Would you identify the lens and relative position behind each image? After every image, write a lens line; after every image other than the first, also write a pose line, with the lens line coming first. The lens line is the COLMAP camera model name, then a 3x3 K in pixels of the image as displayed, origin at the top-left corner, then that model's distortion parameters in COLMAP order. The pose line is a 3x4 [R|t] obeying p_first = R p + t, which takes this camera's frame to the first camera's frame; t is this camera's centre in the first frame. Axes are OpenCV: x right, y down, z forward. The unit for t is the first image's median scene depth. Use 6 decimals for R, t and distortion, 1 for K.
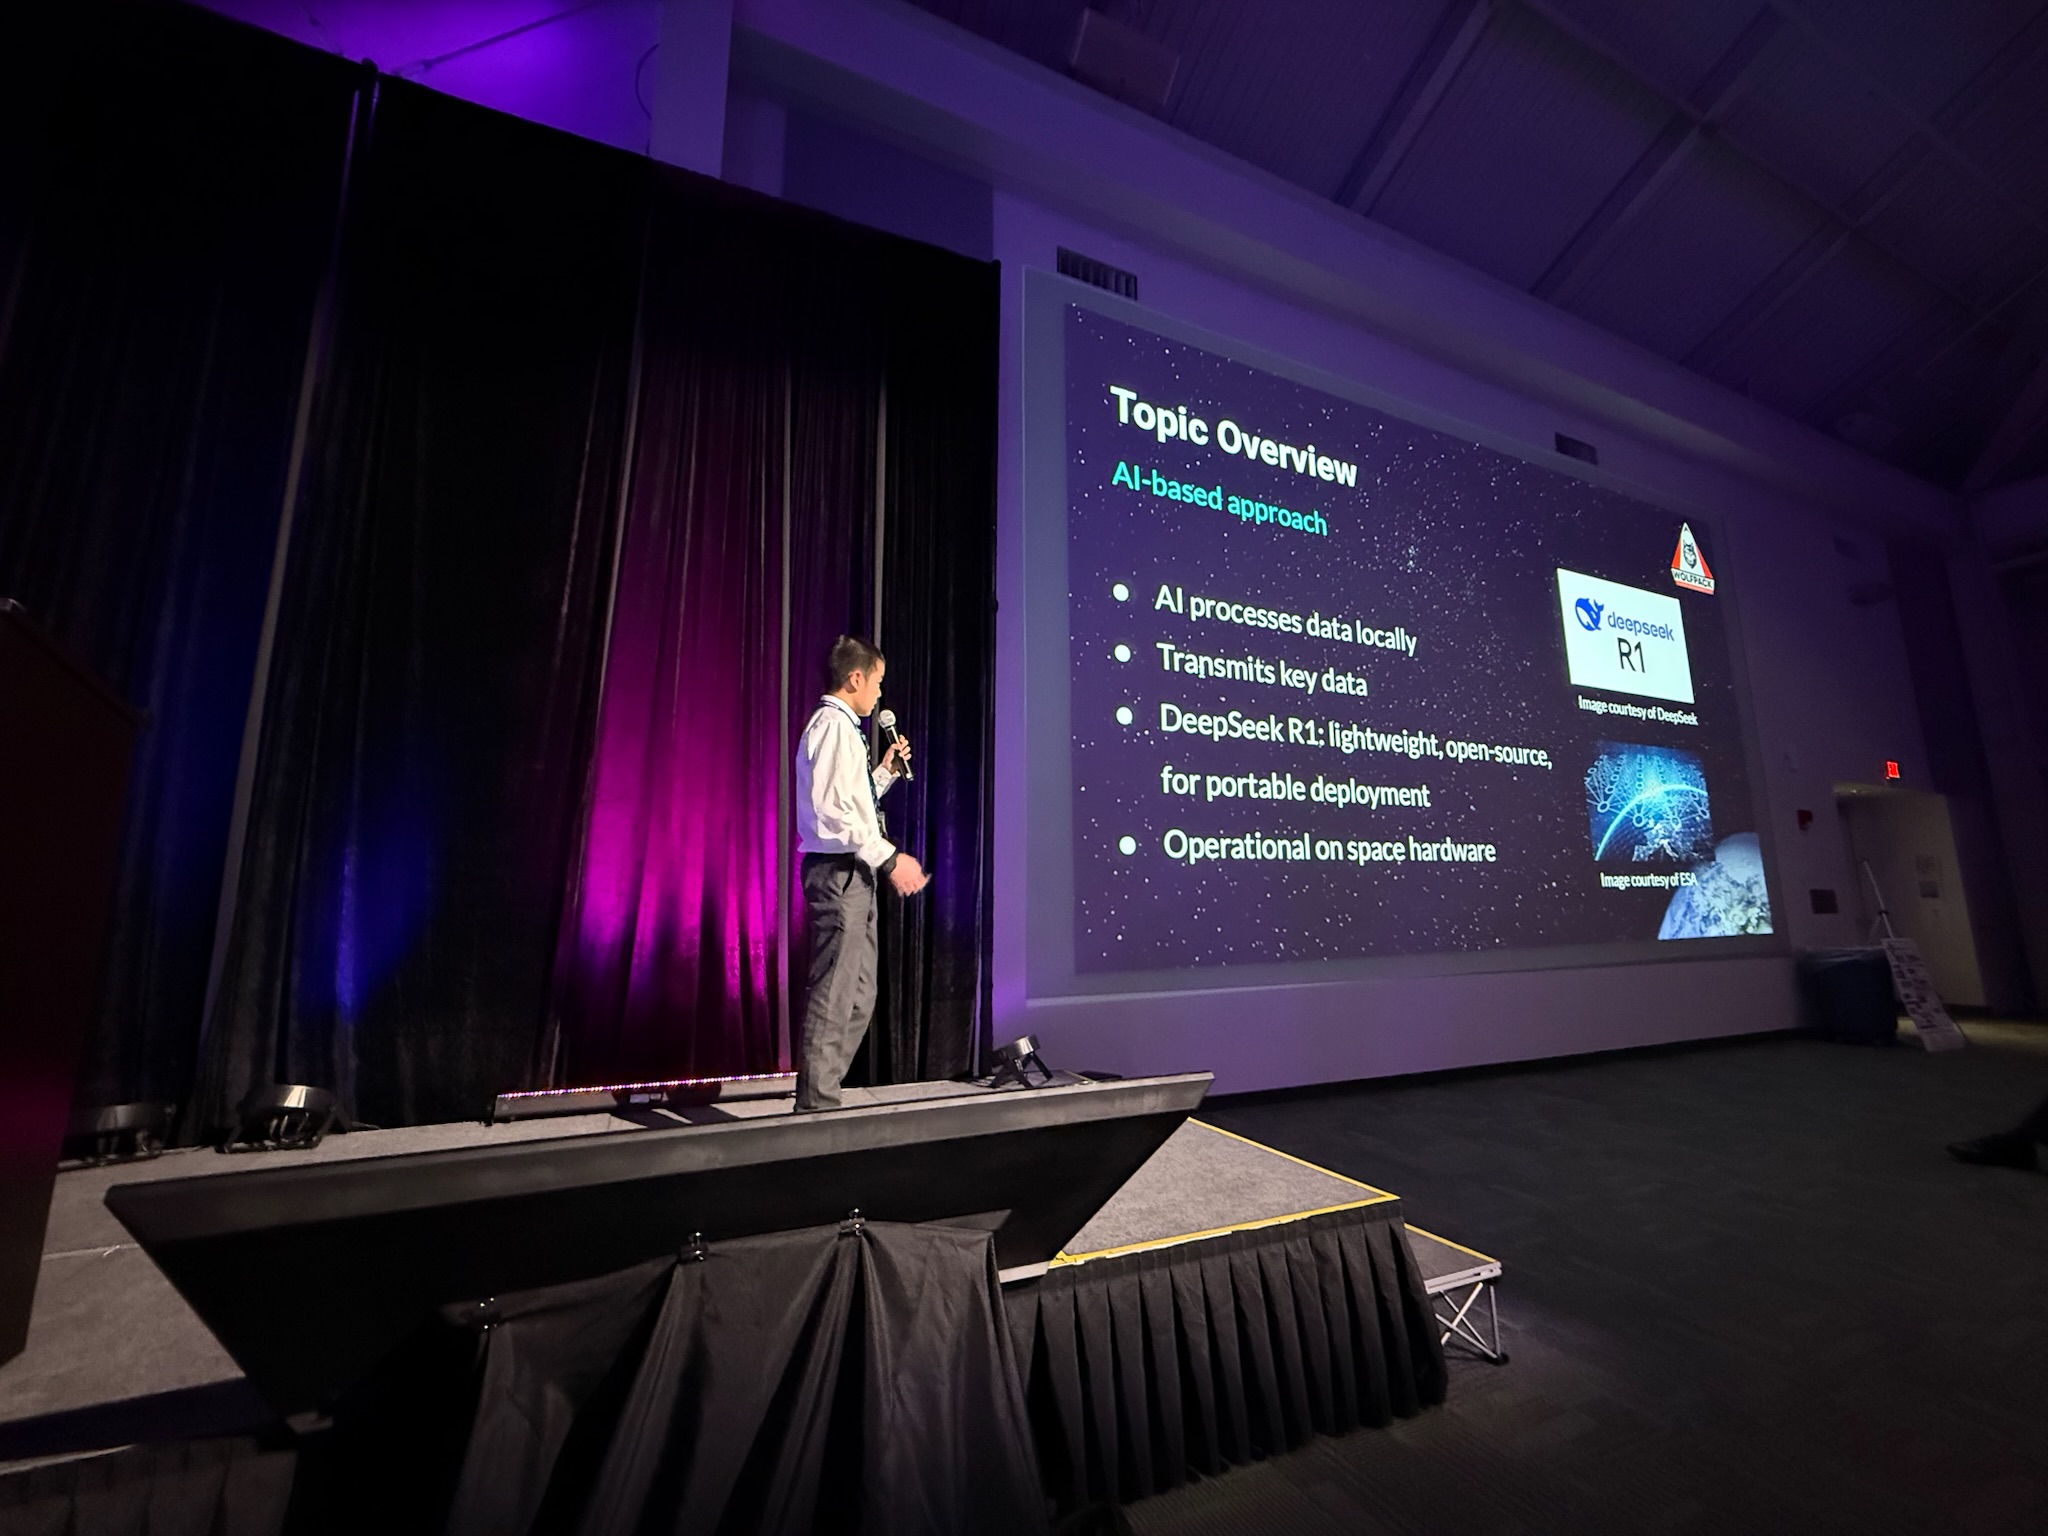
lens RADIAL K [[820.8, 0, 1024.0], [0, 820.8, 768.0], [0, 0, 1]] dist [0.000105, 0.000015]
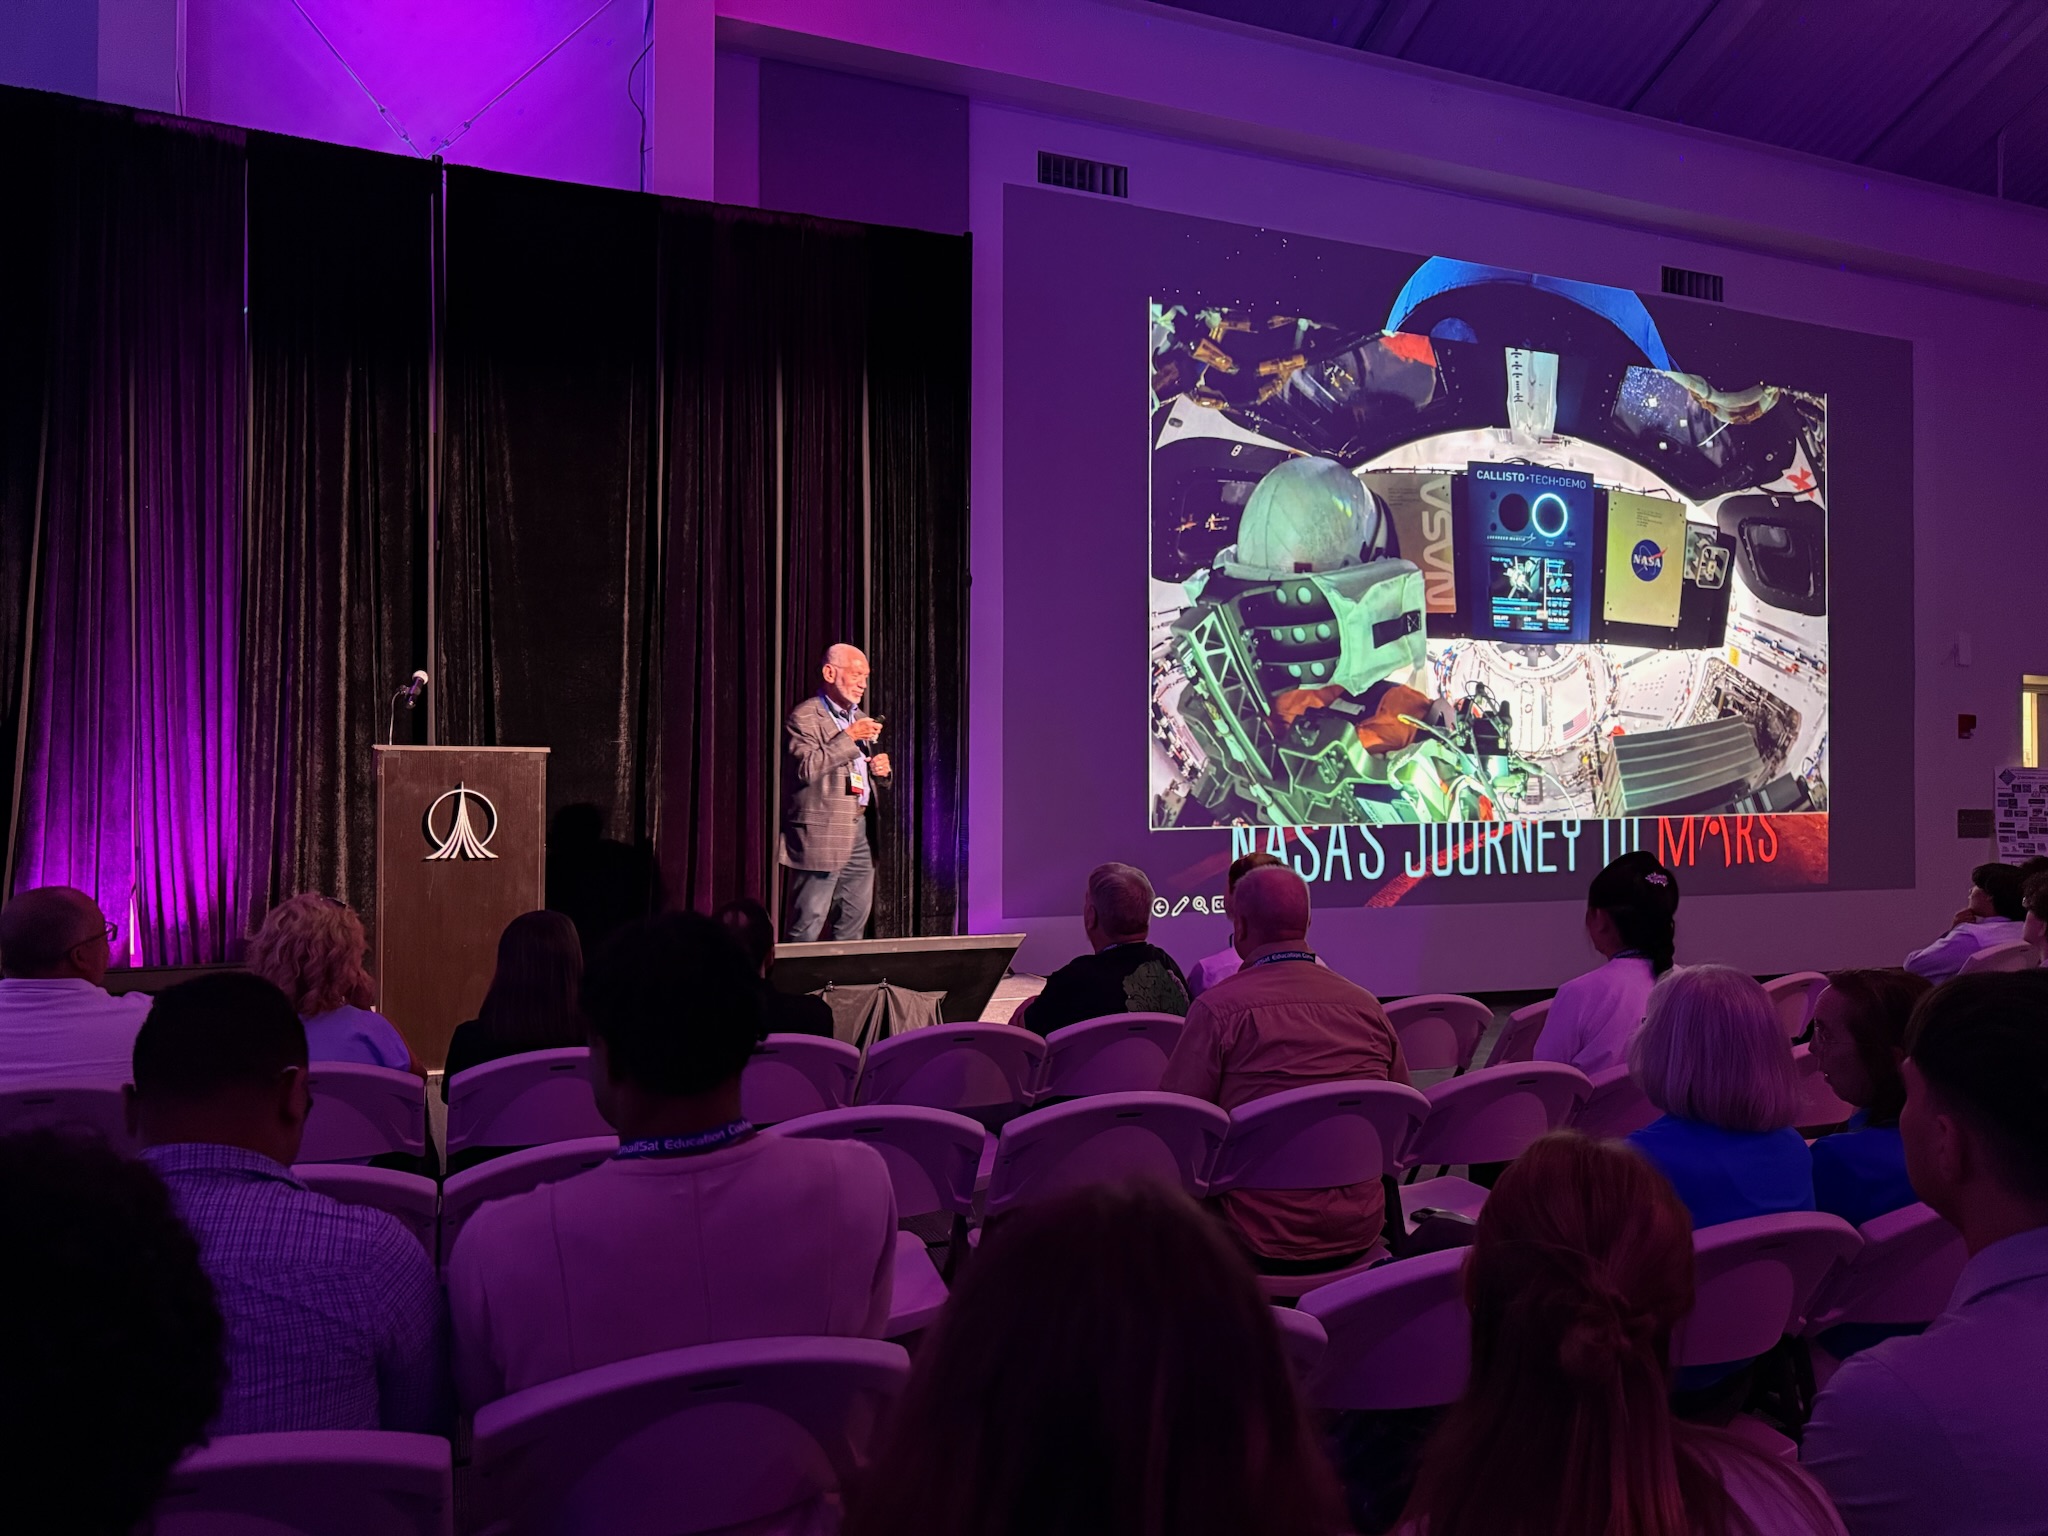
lens RADIAL K [[1426.8, 0, 1024.0], [0, 1426.8, 768.0], [0, 0, 1]] dist [0.151906, 0.000010]
pose [[0.998779, -0.000282, -0.049404, 0.143220], [0.007851, 0.988183, 0.153078, -0.255136], [0.048777, -0.153279, 0.986978, -1.036548]]
